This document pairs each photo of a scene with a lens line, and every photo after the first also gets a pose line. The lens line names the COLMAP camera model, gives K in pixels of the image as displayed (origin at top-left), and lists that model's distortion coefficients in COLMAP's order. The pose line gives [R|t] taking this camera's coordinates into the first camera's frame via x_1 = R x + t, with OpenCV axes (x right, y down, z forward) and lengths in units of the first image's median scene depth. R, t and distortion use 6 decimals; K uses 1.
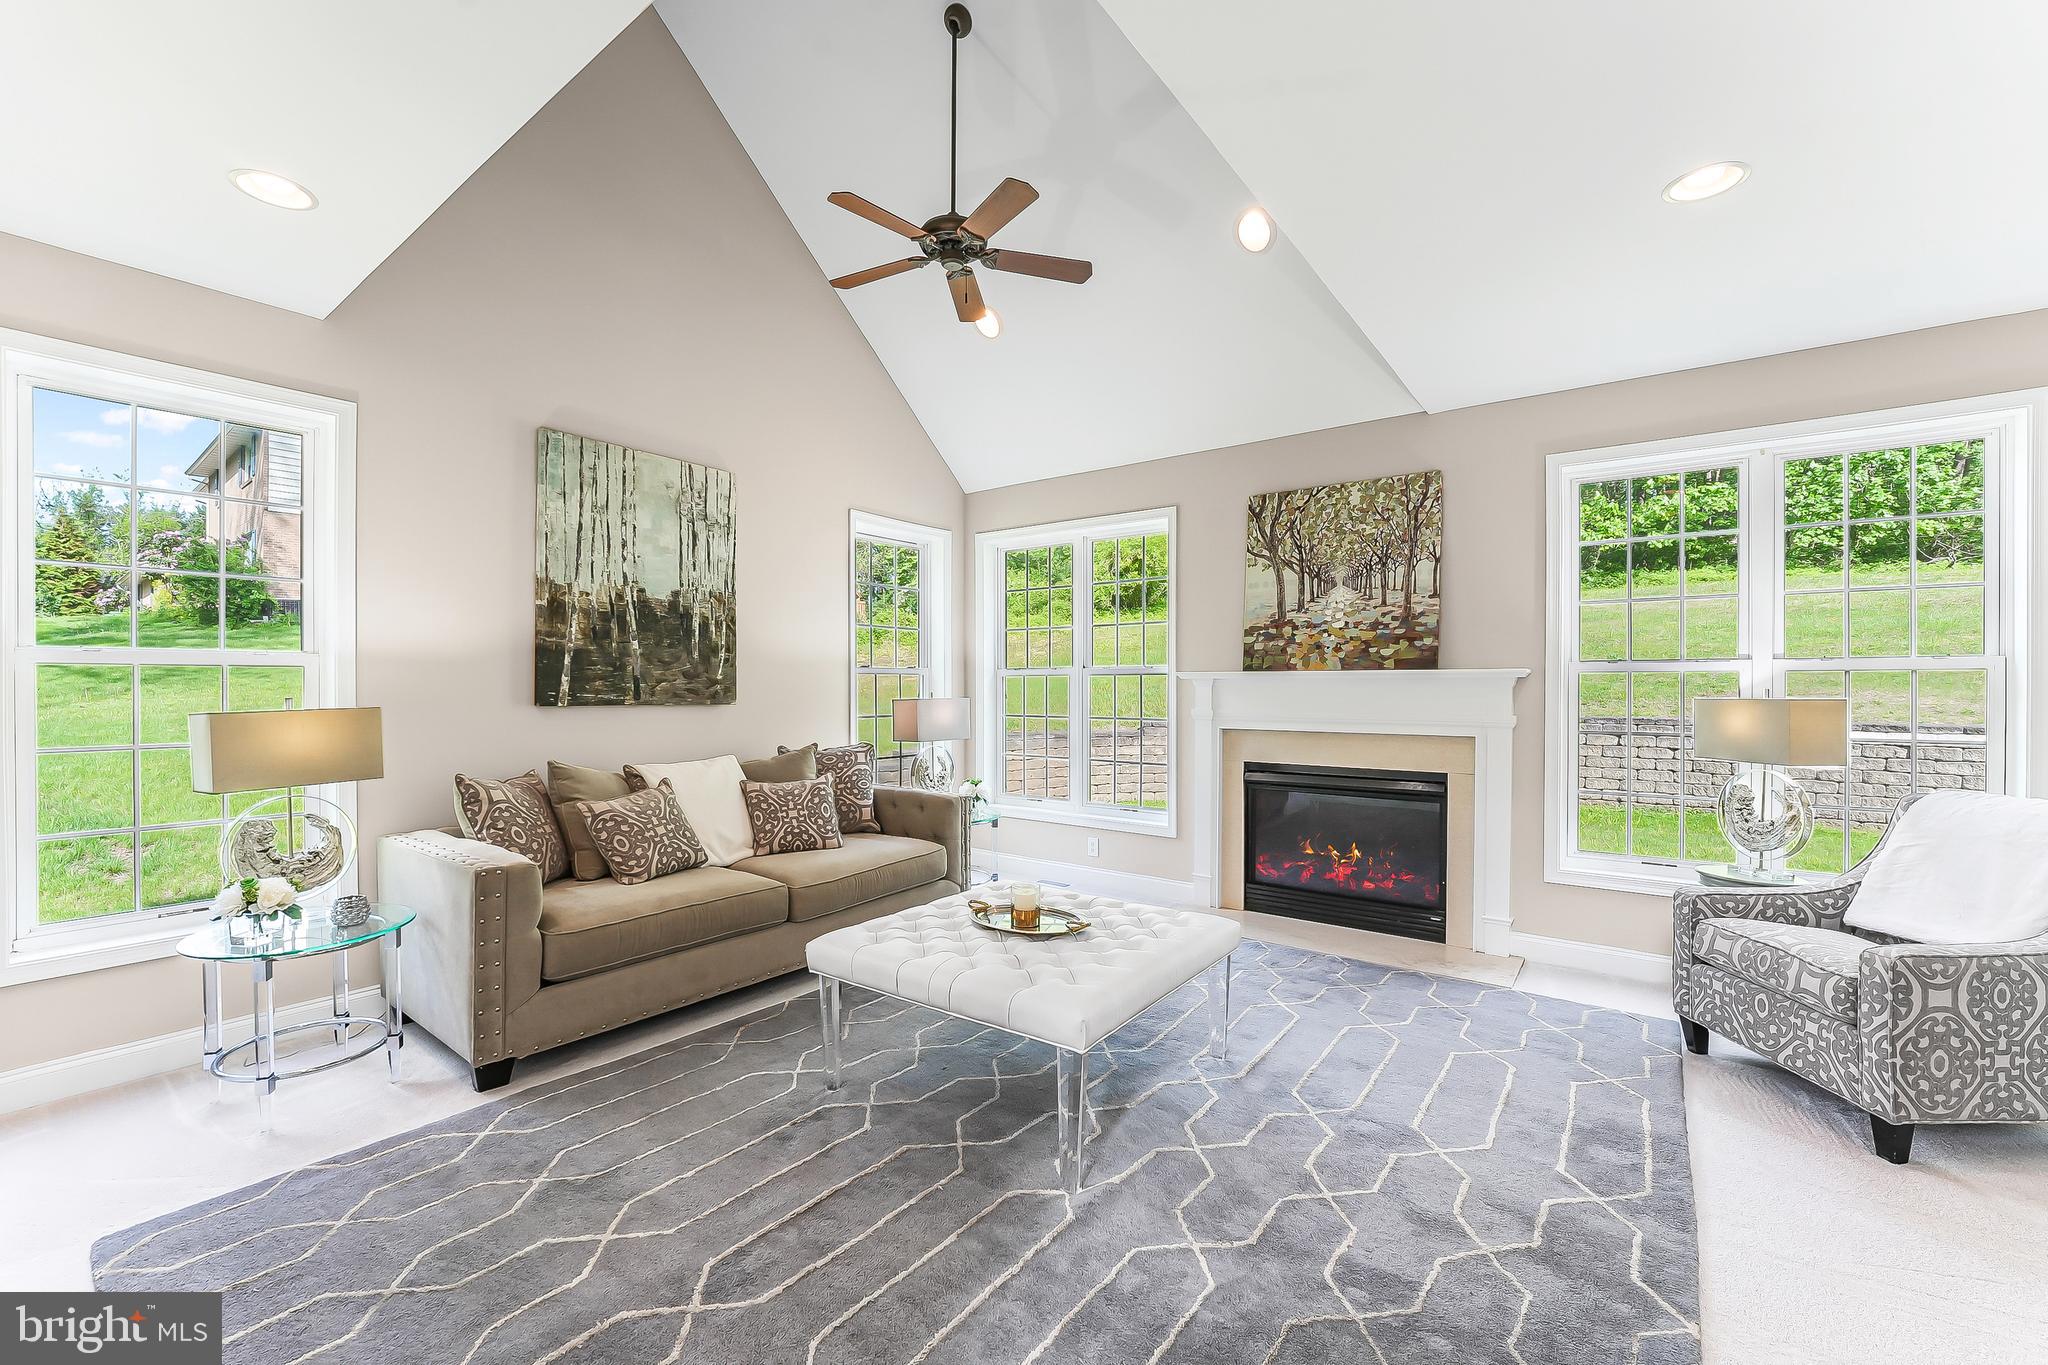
lens RADIAL K [[837.0, 0, 1024.0], [0, 837.0, 682.5], [0, 0, 1]] dist [-0.018087, 0.000232]
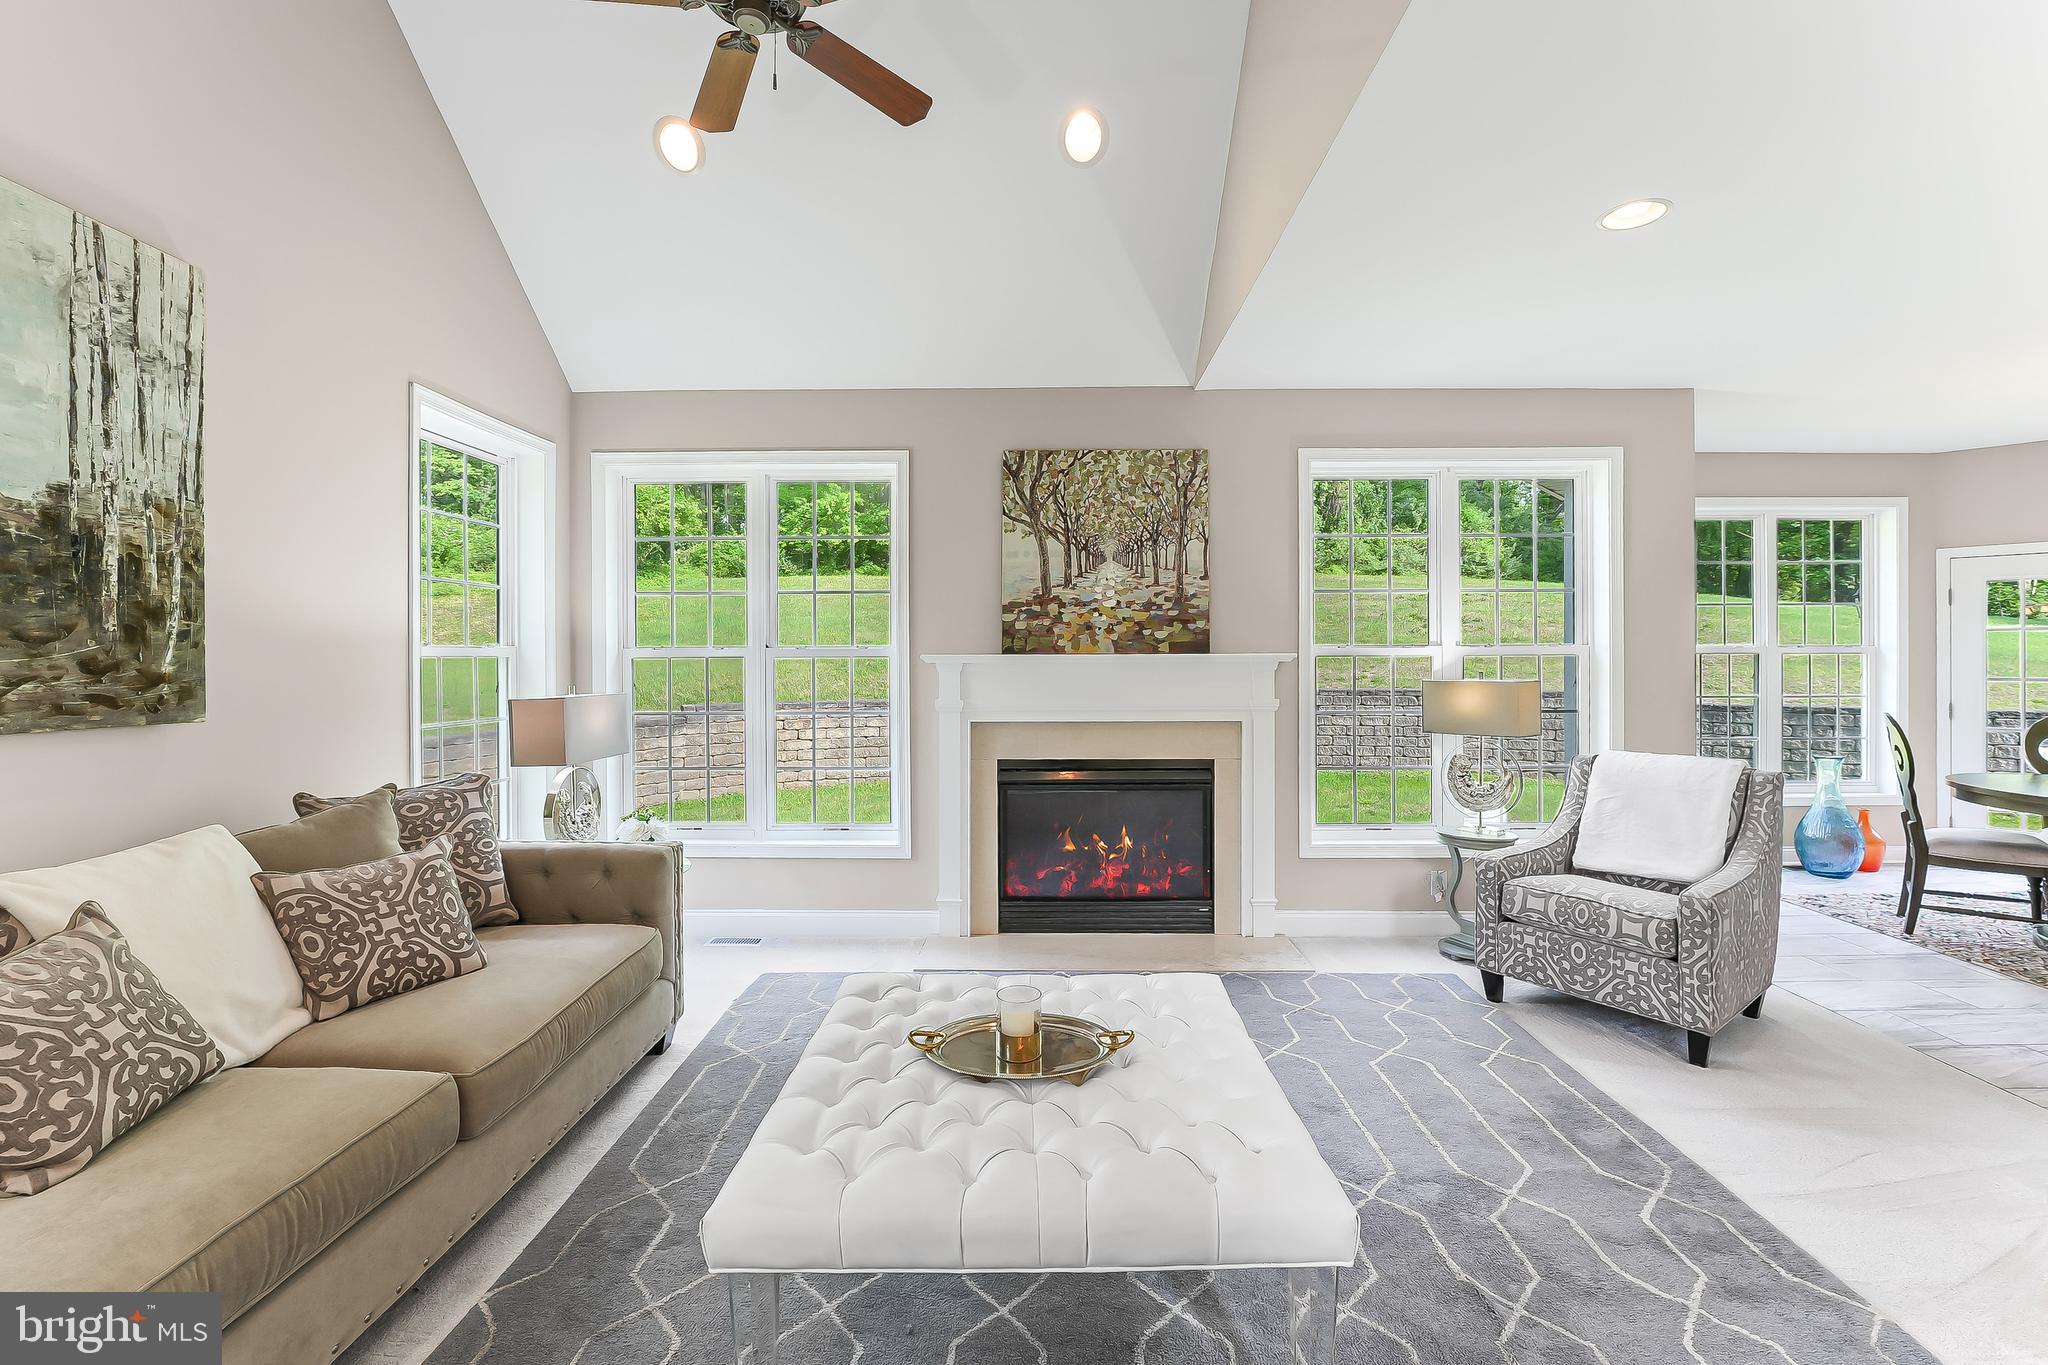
lens RADIAL K [[859.9, 0, 1034.5], [0, 859.9, 650.3], [0, 0, 1]] dist [-0.023774, 0.003361]
pose [[0.806686, 0.001224, 0.590979, -0.252099], [0.001930, 0.999987, -0.004704, -0.014438], [-0.590977, 0.004935, 0.806673, 0.300325]]
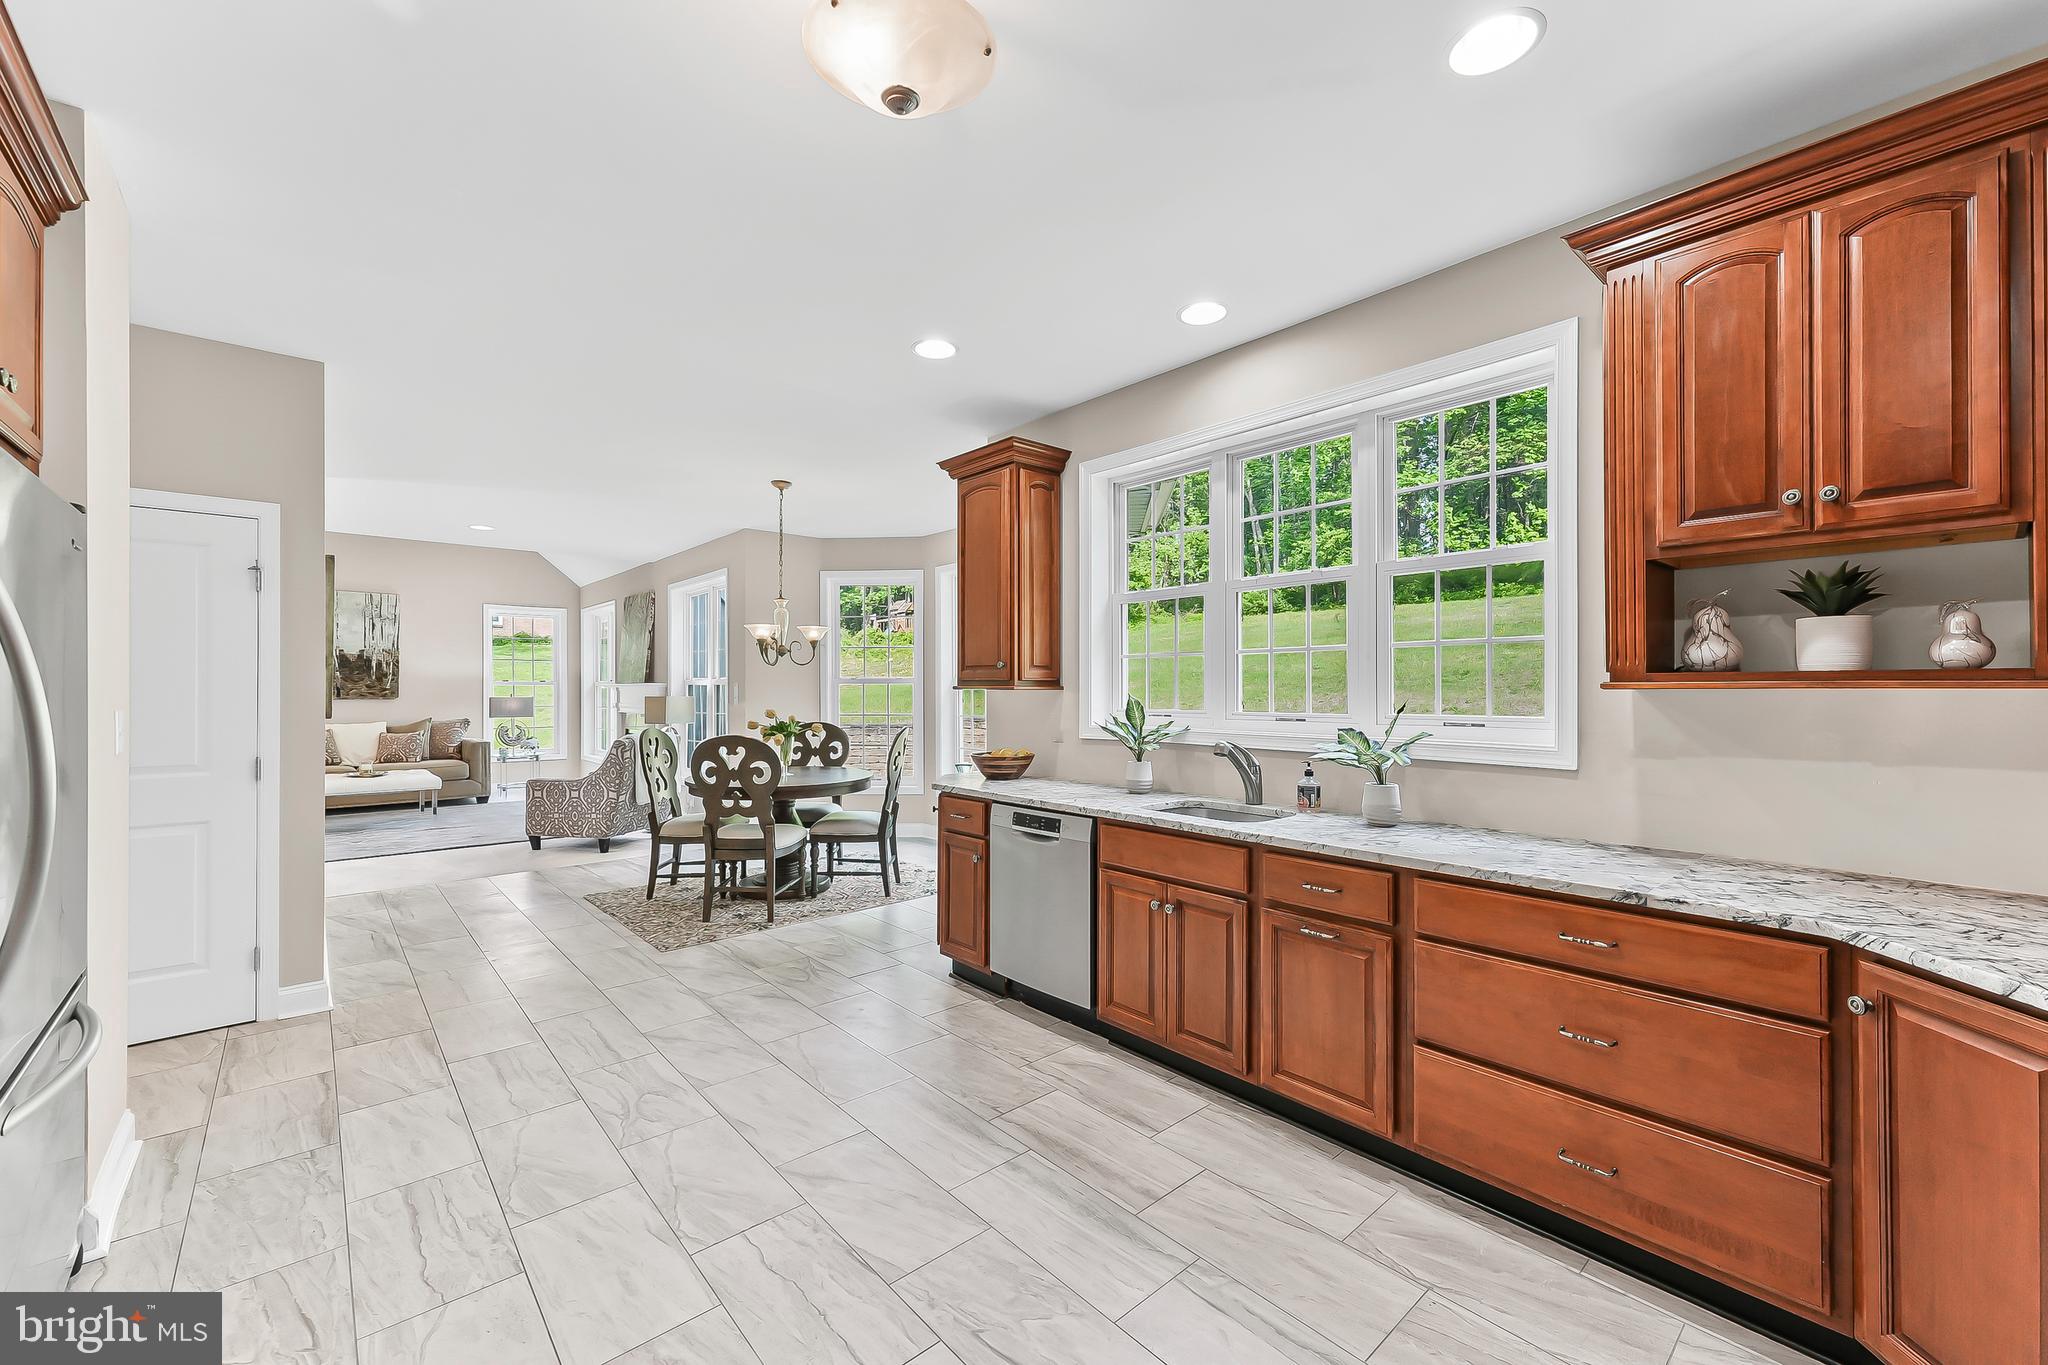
lens RADIAL K [[821.0, 0, 1024.0], [0, 821.0, 682.5], [0, 0, 1]] dist [-0.000055, -0.000076]
pose [[0.980292, -0.004038, -0.197513, 1.795684], [0.002552, 0.999967, -0.007776, 0.002395], [0.197538, 0.007119, 0.980269, -0.845968]]
